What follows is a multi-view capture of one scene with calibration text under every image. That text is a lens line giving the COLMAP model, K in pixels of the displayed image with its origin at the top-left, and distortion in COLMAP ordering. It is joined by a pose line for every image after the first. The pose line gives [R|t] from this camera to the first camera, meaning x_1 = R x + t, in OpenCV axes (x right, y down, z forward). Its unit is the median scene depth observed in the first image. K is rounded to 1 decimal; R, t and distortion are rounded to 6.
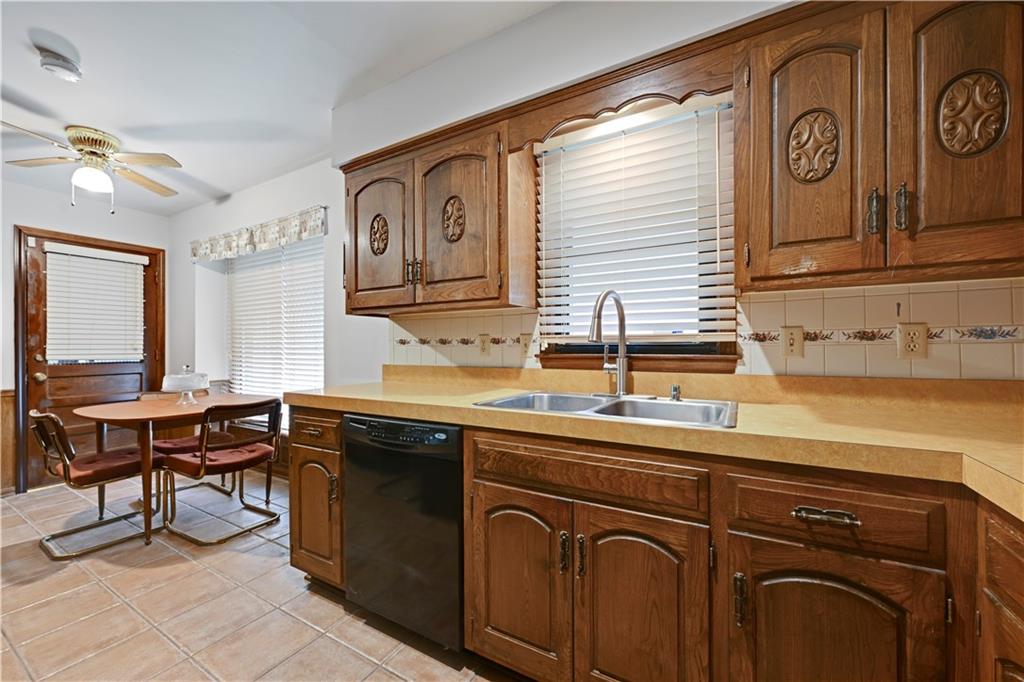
lens RADIAL K [[401.5, 0, 507.6], [0, 401.5, 344.5], [0, 0, 1]] dist [0.000639, 0.000182]
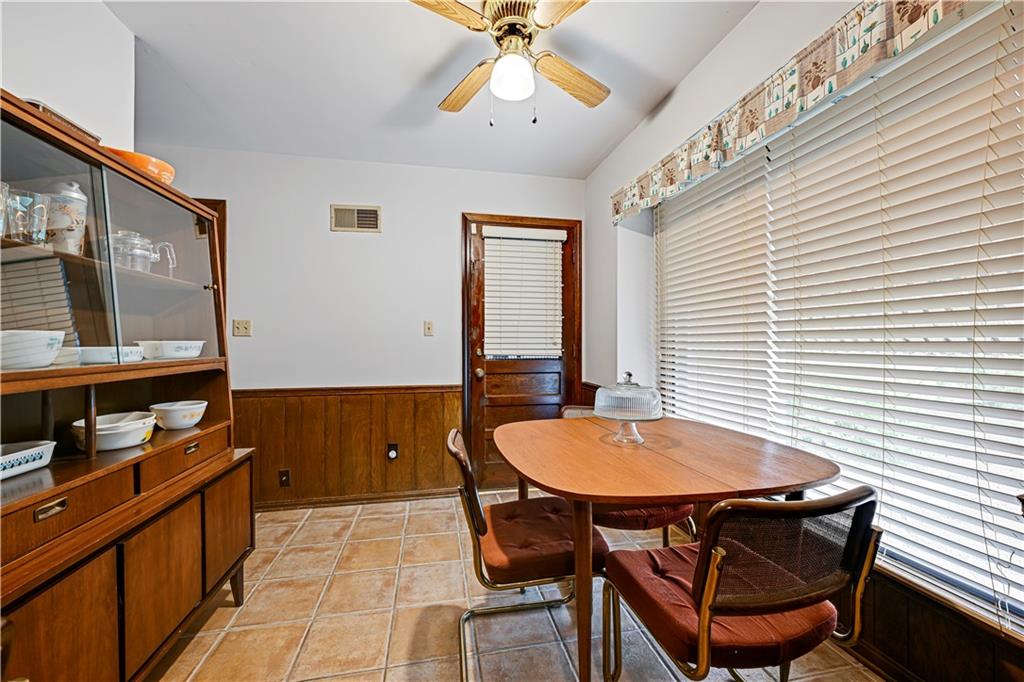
lens RADIAL K [[401.5, 0, 510.8], [0, 401.5, 341.5], [0, 0, 1]] dist [0.000639, 0.000182]
pose [[0.664657, 0.004687, -0.747134, -0.418339], [0.000318, 0.999978, 0.006555, 0.001900], [0.747149, -0.004594, 0.664641, 0.433859]]
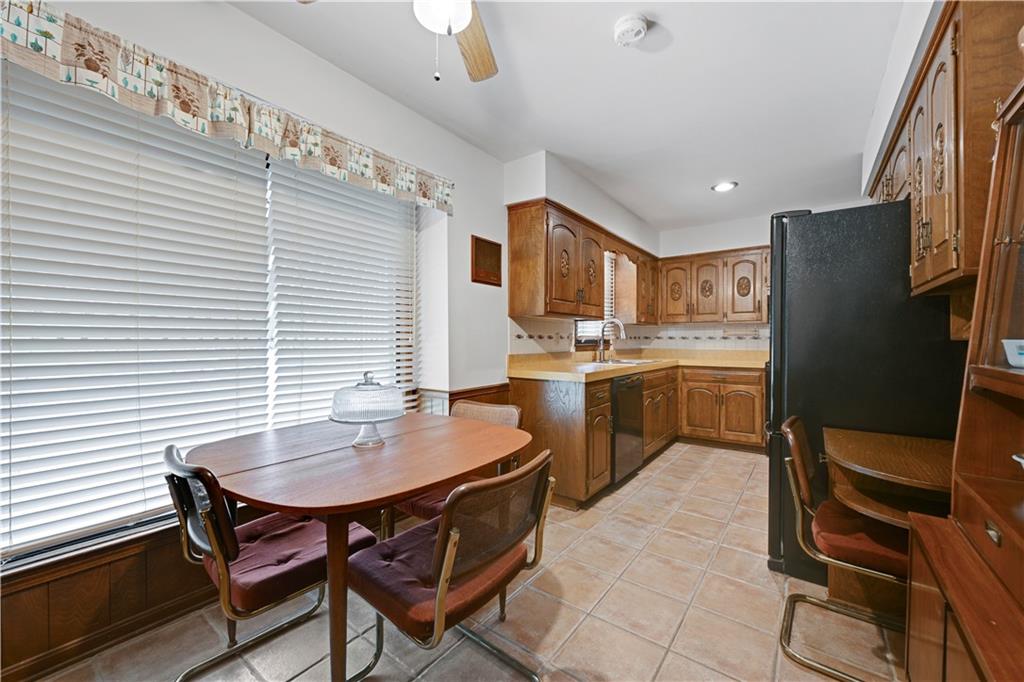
lens RADIAL K [[401.5, 0, 510.9], [0, 401.5, 341.6], [0, 0, 1]] dist [0.000639, 0.000182]
pose [[0.115702, 0.002499, 0.993281, -1.133951], [-0.004806, 0.999987, -0.001956, 0.009011], [-0.993272, -0.004548, 0.115712, 0.644948]]
